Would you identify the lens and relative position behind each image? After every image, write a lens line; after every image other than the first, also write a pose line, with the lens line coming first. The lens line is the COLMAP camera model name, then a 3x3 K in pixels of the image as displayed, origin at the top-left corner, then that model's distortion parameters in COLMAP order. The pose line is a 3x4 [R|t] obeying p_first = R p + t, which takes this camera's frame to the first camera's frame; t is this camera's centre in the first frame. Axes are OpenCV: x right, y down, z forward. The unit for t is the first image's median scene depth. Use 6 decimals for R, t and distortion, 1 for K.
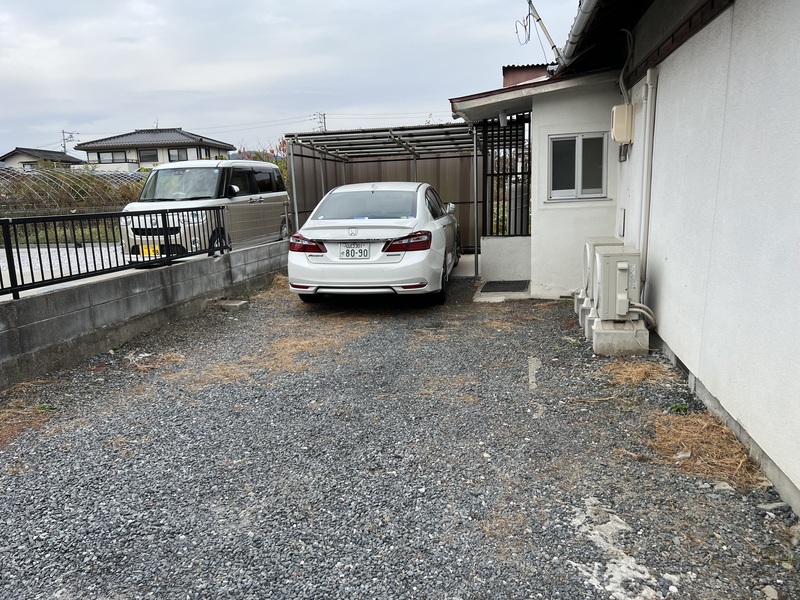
lens RADIAL K [[604.2, 0, 399.4], [0, 604.2, 303.6], [0, 0, 1]] dist [0.063717, -0.067857]
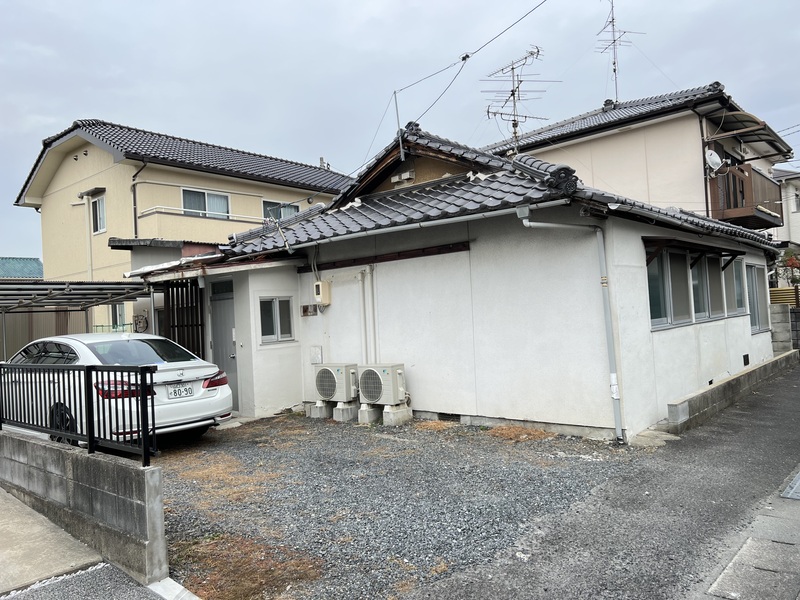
lens RADIAL K [[604.2, 0, 402.4], [0, 604.2, 293.1], [0, 0, 1]] dist [0.063717, -0.067857]
pose [[0.493222, 0.046138, 0.868679, -0.796997], [0.196671, 0.966823, -0.163017, 0.002309], [-0.847380, 0.251248, 0.467784, 0.085061]]
